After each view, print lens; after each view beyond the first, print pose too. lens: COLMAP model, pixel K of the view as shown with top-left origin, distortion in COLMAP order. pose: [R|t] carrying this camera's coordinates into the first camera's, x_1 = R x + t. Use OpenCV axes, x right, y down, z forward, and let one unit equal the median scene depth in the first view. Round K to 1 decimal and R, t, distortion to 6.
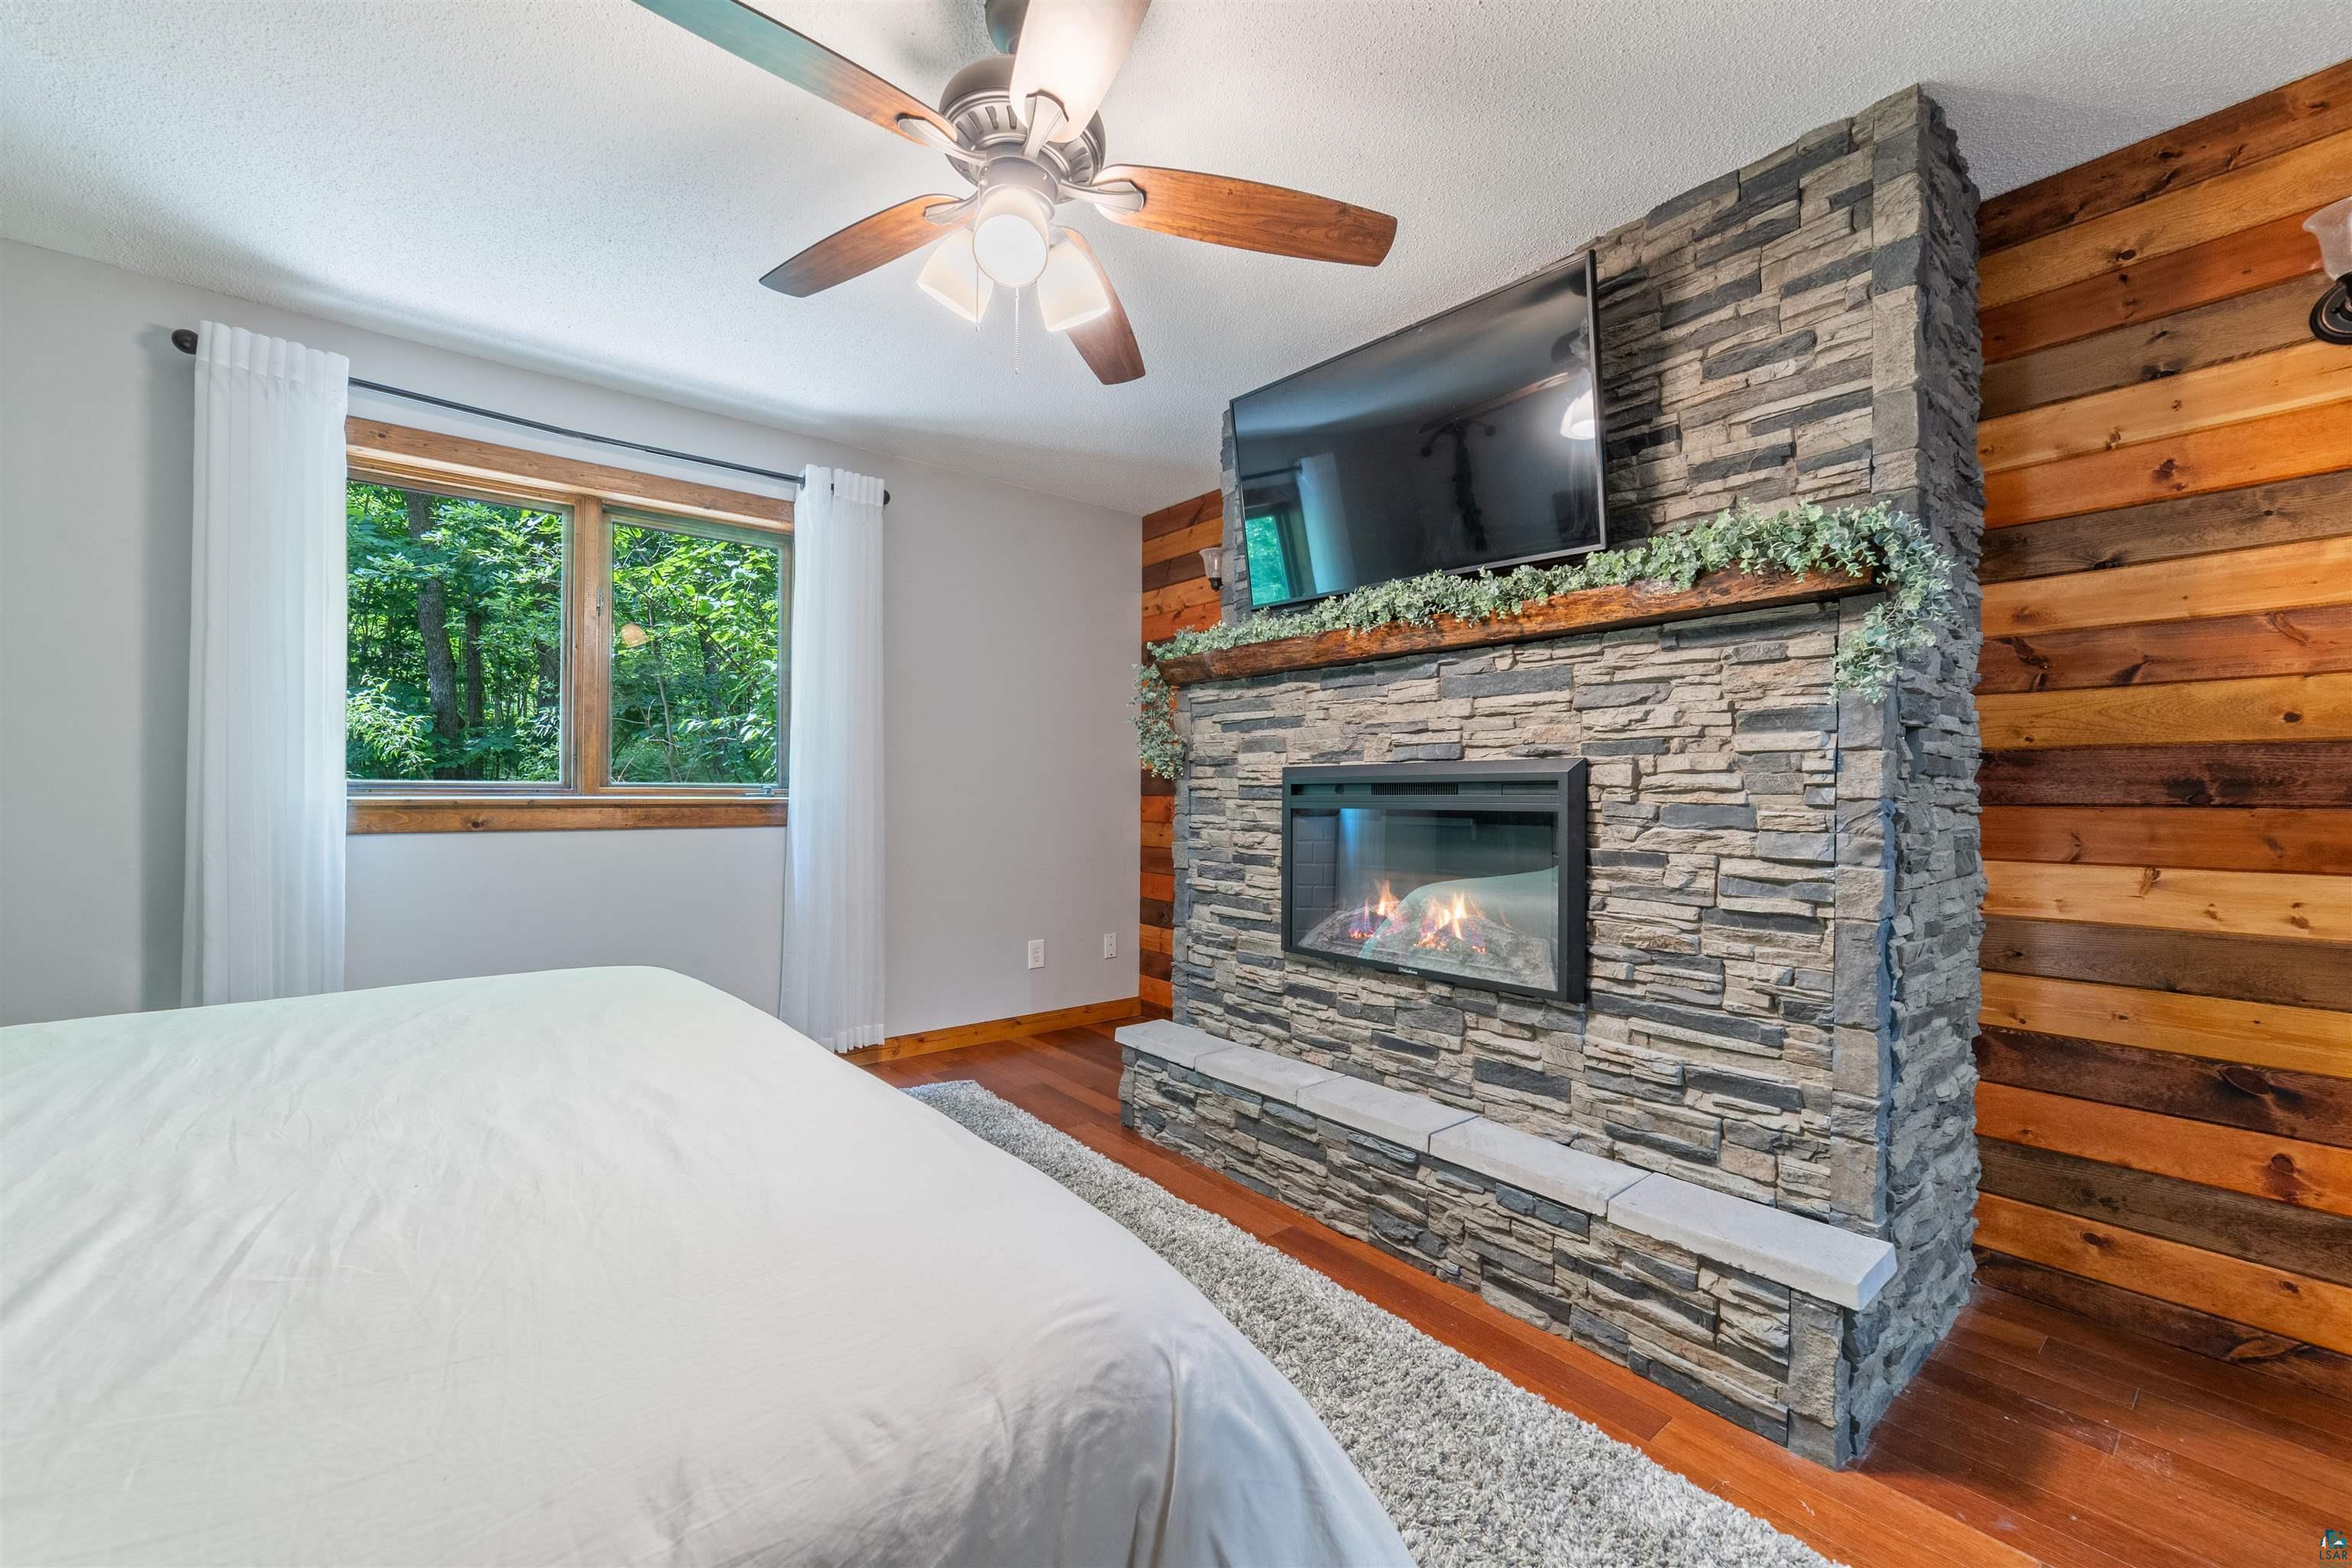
lens RADIAL K [[923.6, 0, 1164.7], [0, 923.6, 792.1], [0, 0, 1]] dist [-0.018160, 0.007192]
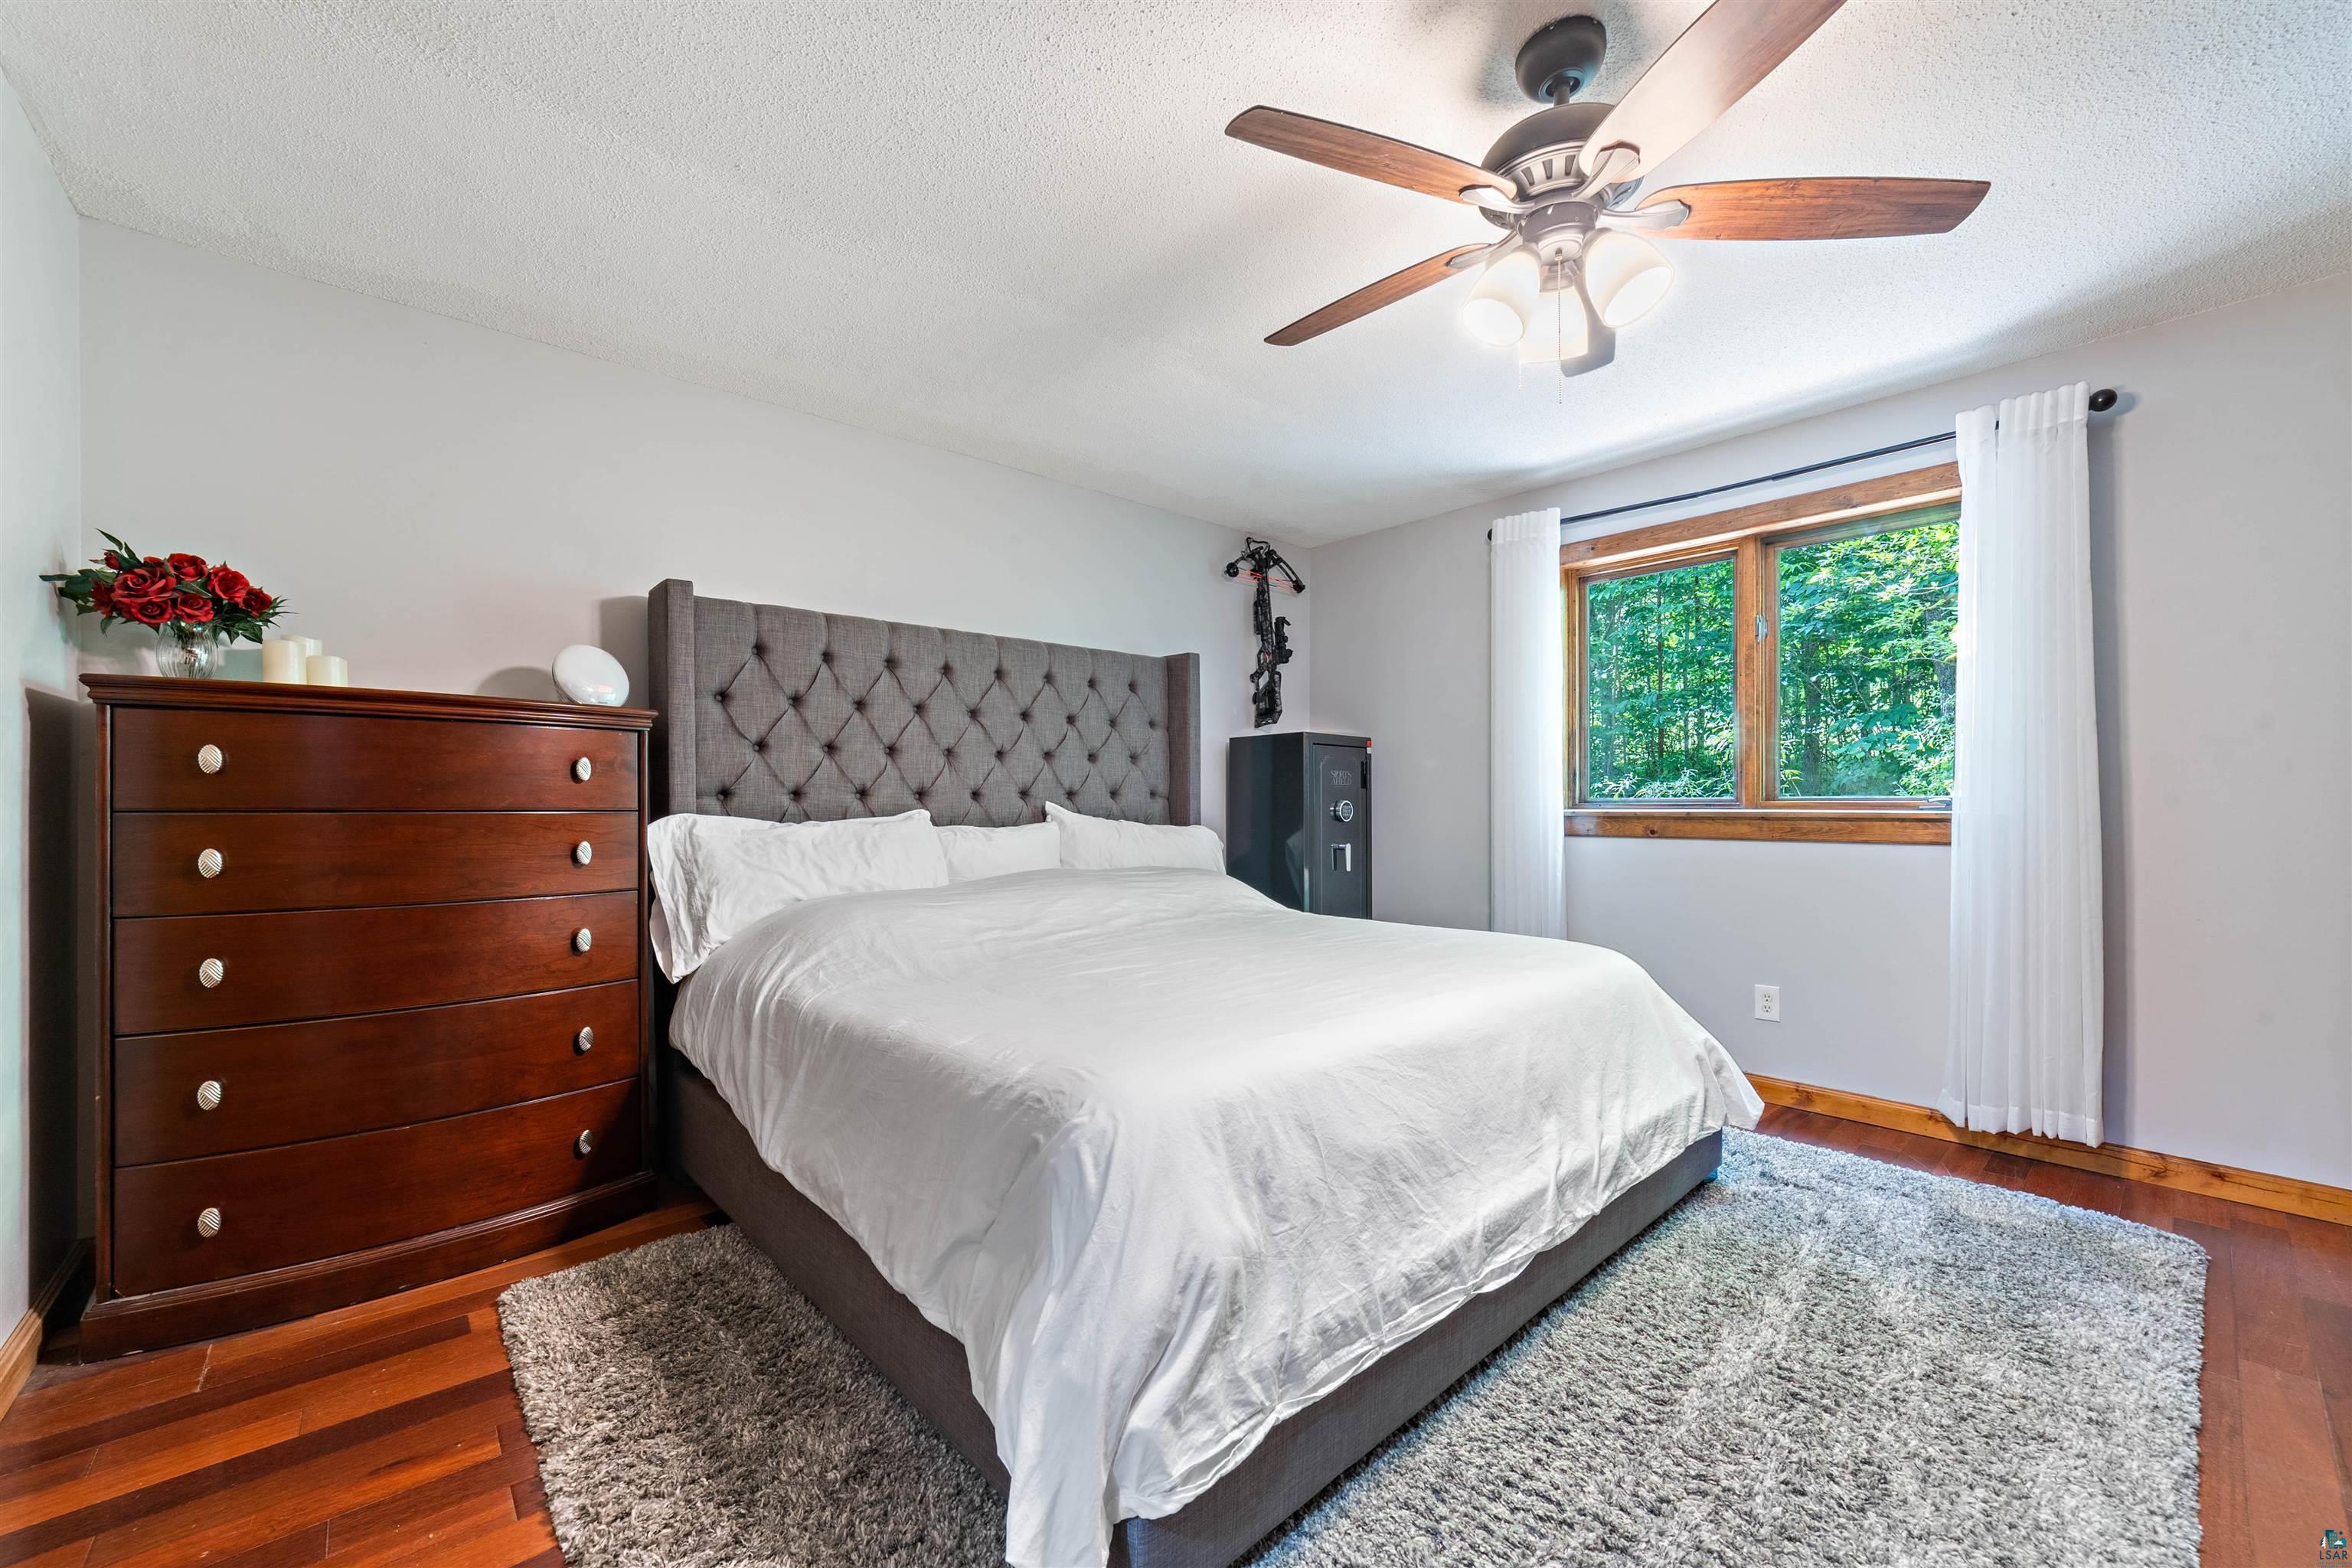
lens RADIAL K [[923.6, 0, 1163.9], [0, 923.6, 798.2], [0, 0, 1]] dist [-0.018160, 0.007192]
pose [[0.045079, -0.015299, -0.998866, 0.427713], [0.004008, 0.999877, -0.015134, 0.005153], [0.998975, -0.003322, 0.045135, 0.249118]]
